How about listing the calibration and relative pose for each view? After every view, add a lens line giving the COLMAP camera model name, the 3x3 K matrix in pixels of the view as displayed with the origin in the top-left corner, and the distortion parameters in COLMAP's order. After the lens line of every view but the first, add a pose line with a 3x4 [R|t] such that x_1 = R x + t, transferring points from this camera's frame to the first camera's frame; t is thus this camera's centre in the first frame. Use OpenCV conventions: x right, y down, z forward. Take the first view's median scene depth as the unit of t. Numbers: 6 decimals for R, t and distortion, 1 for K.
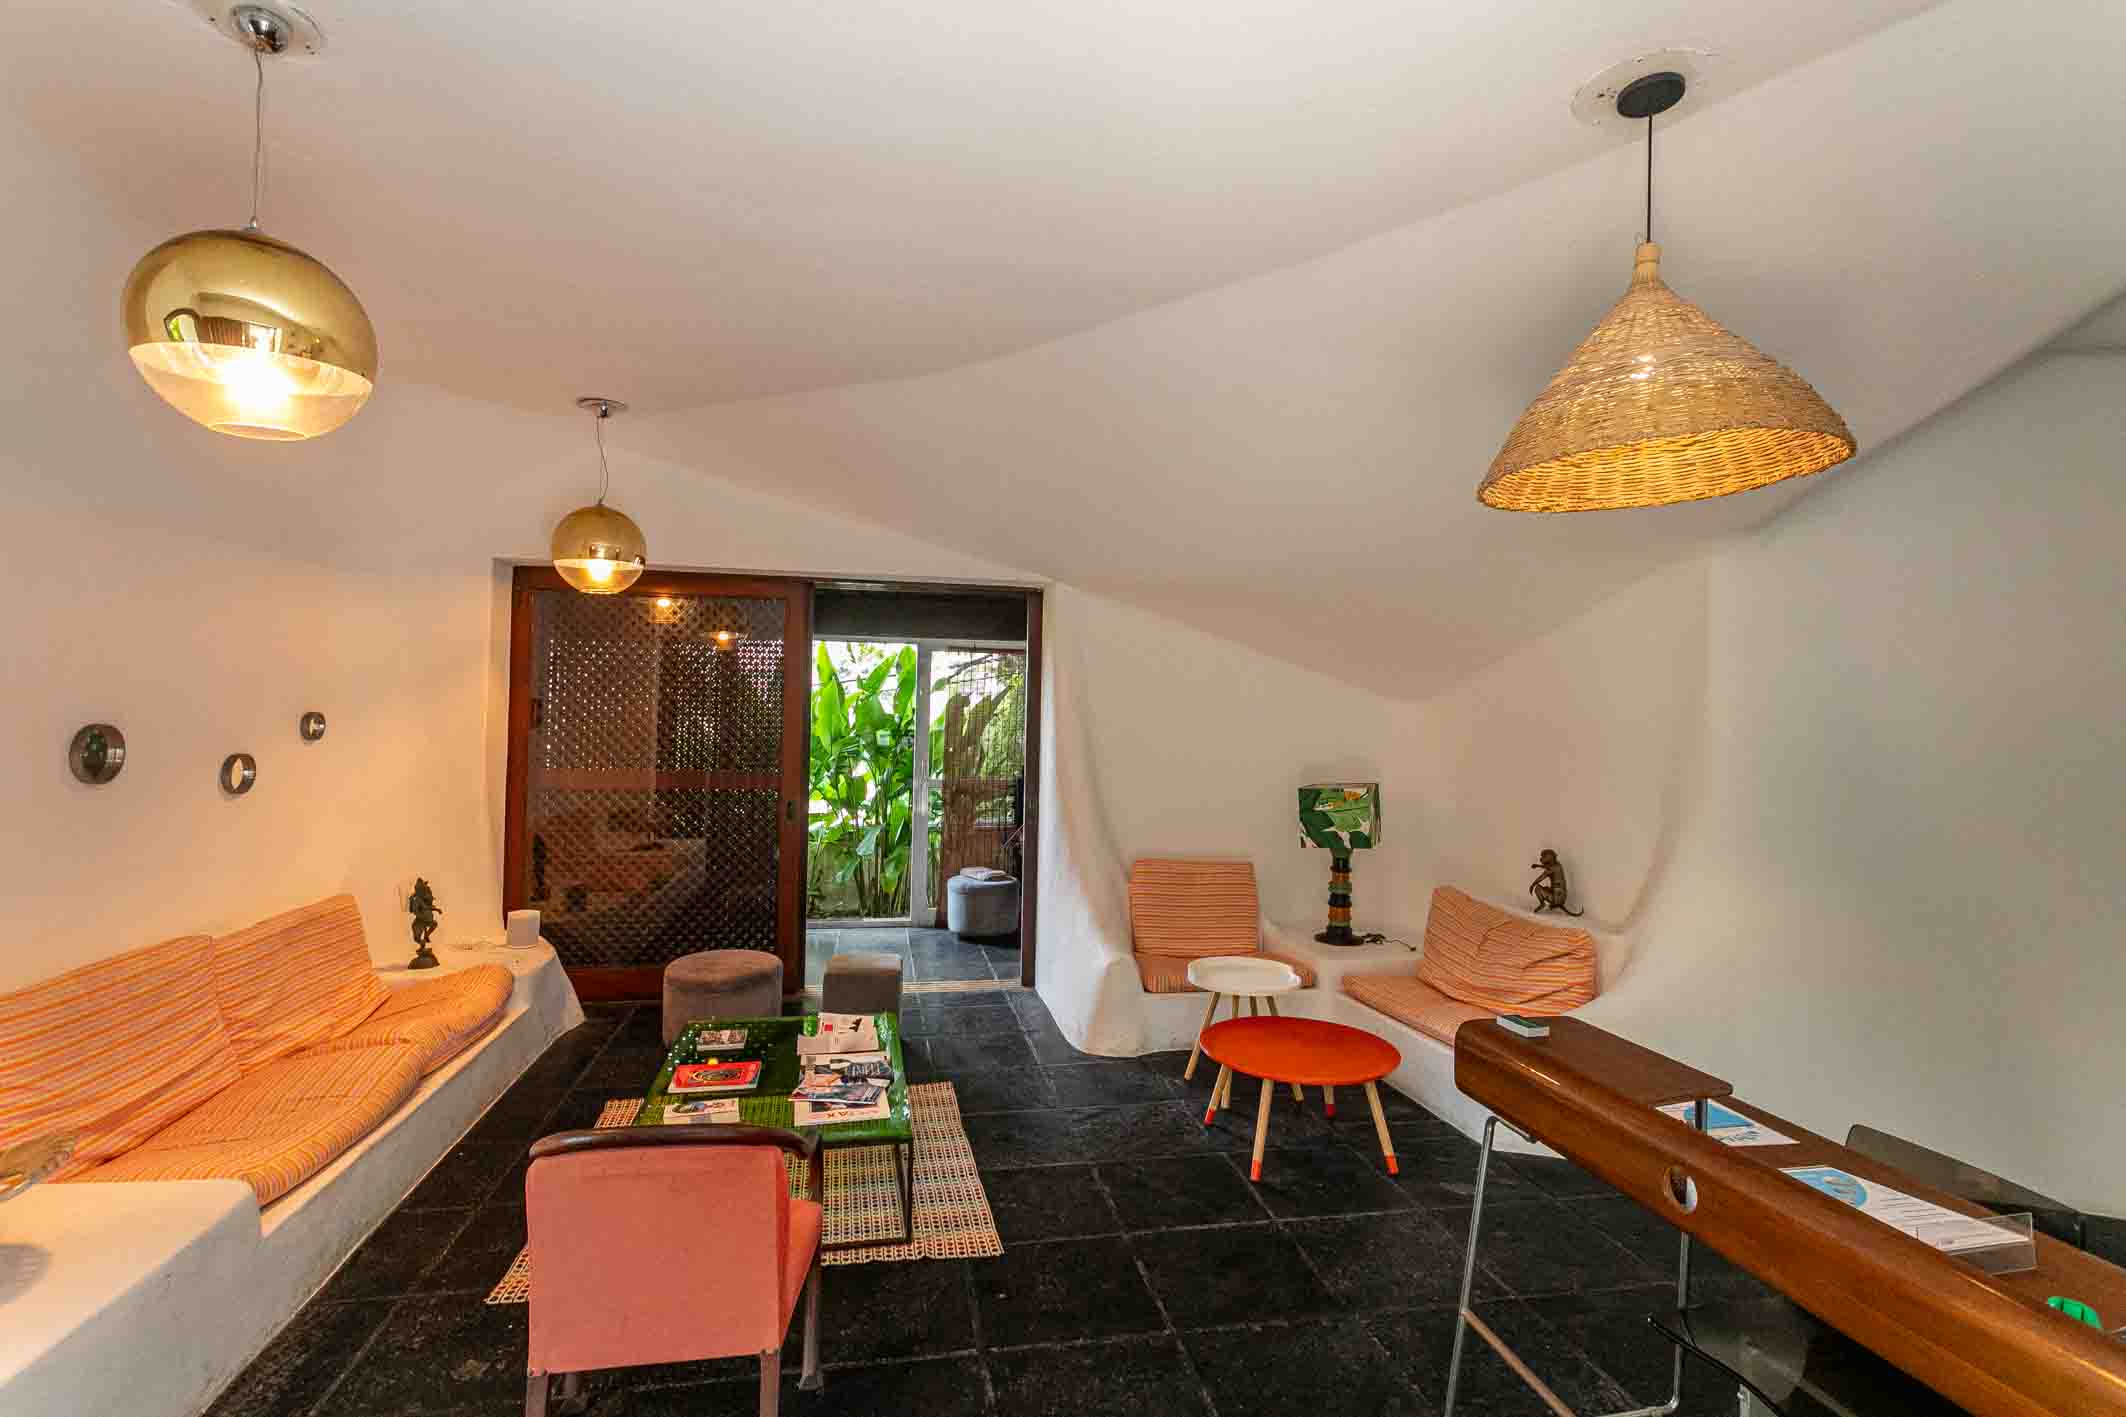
lens RADIAL K [[1025.9, 0, 1062.6], [0, 1025.9, 711.5], [0, 0, 1]] dist [-0.001197, -0.000128]
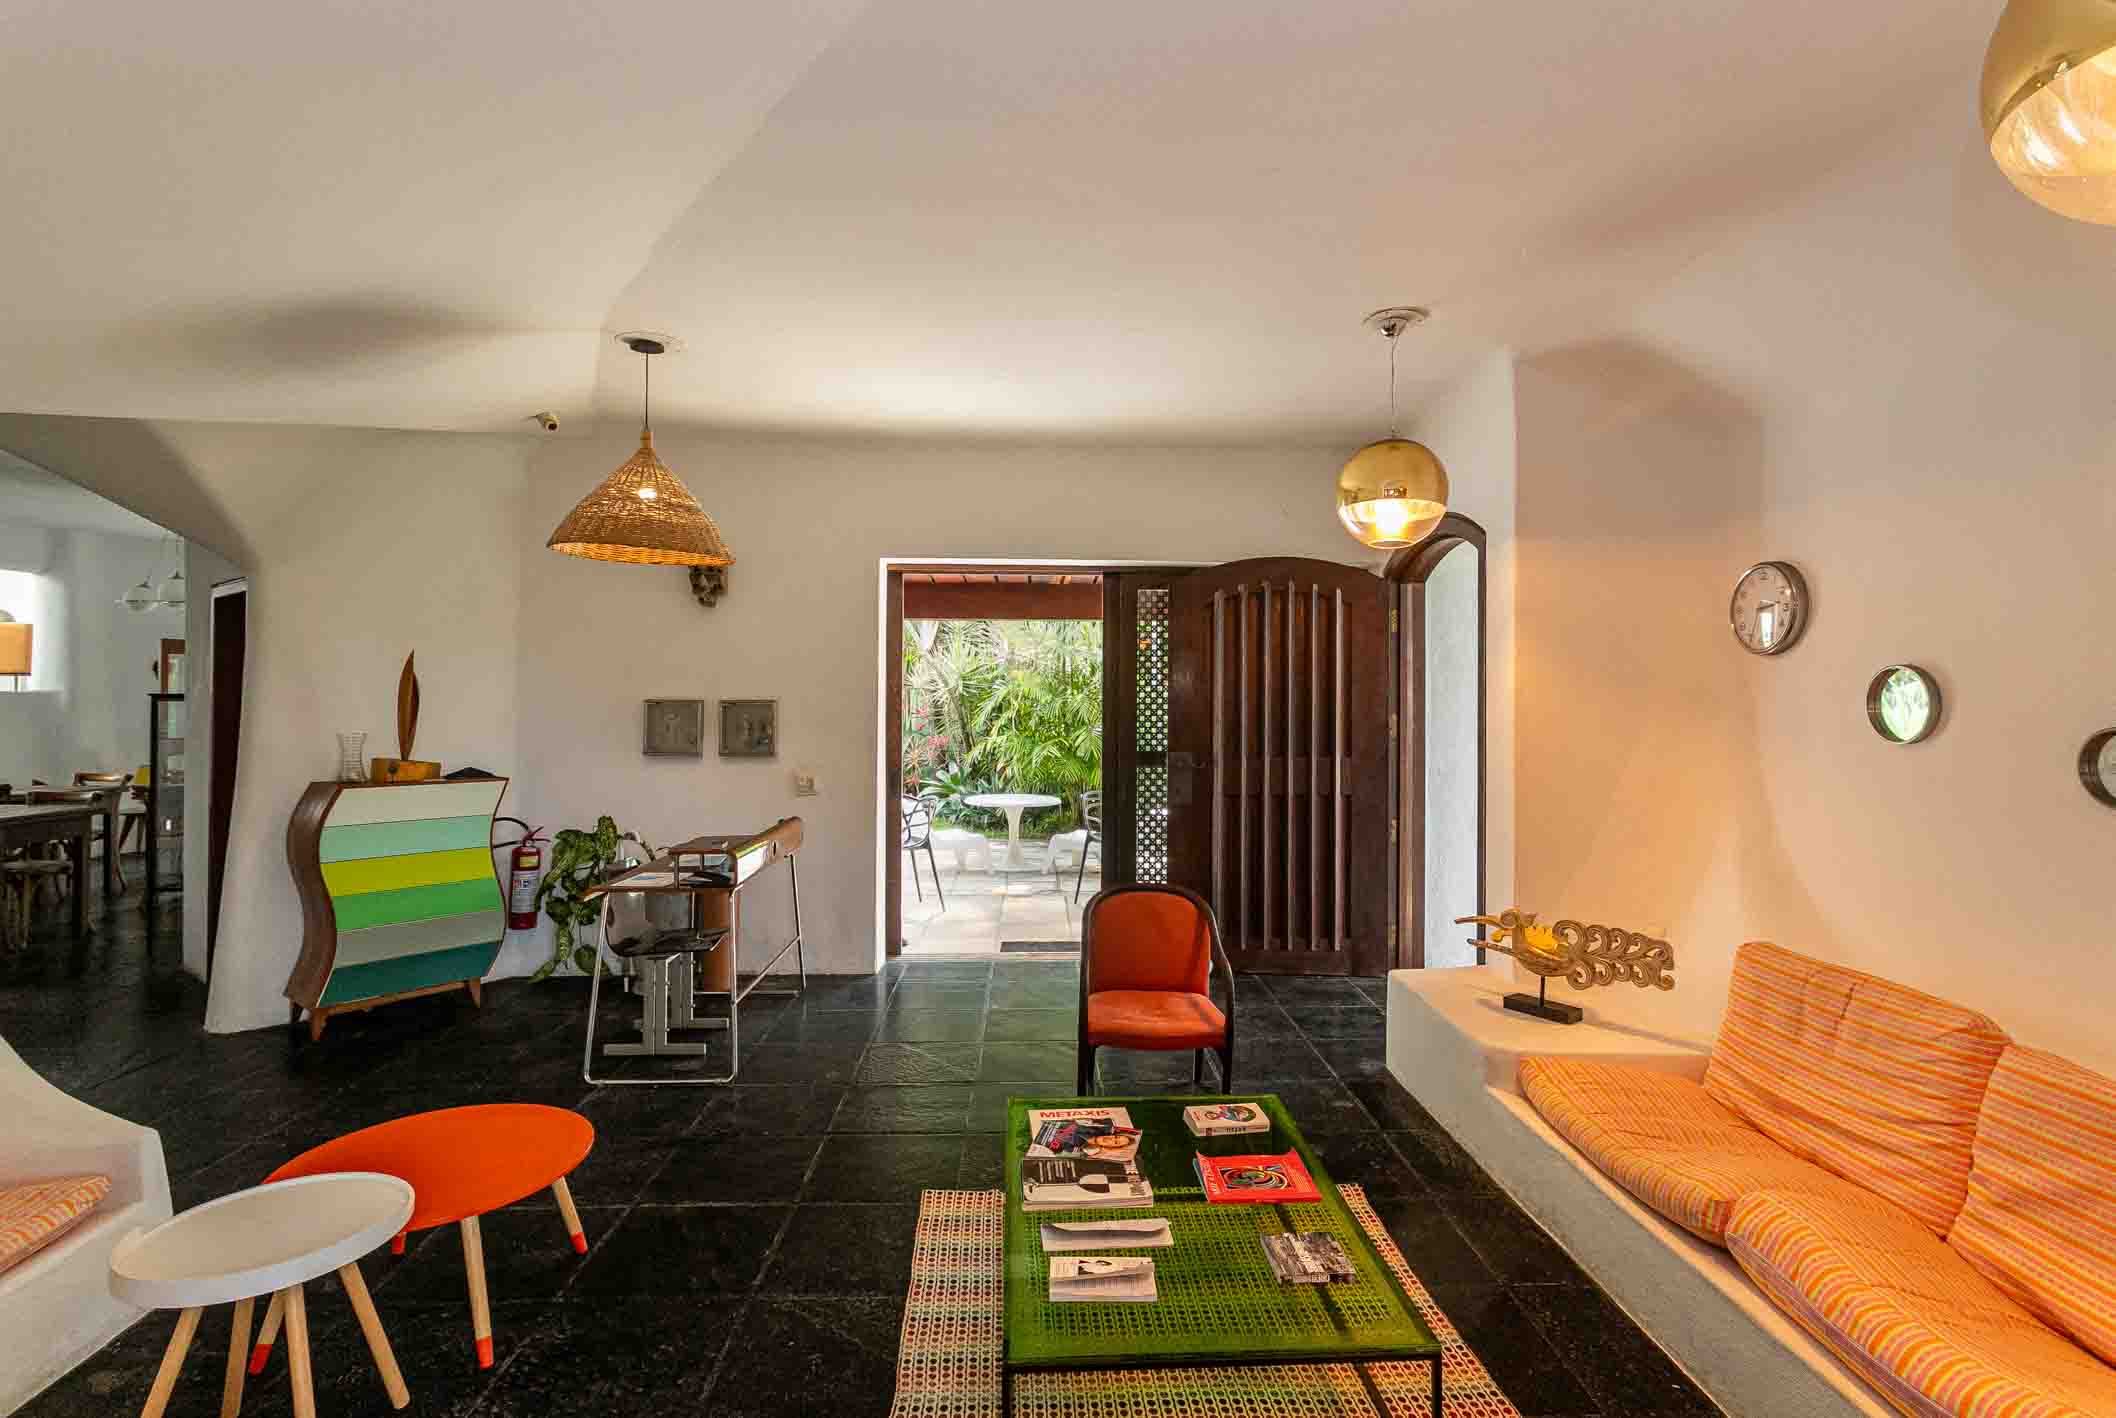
lens RADIAL K [[1021.1, 0, 1060.2], [0, 1021.1, 702.8], [0, 0, 1]] dist [-0.001197, -0.000128]
pose [[-0.987708, -0.022360, 0.154702, -0.321682], [-0.022639, 0.999744, -0.000044, 0.013244], [-0.154661, -0.003546, -0.987961, 1.851623]]
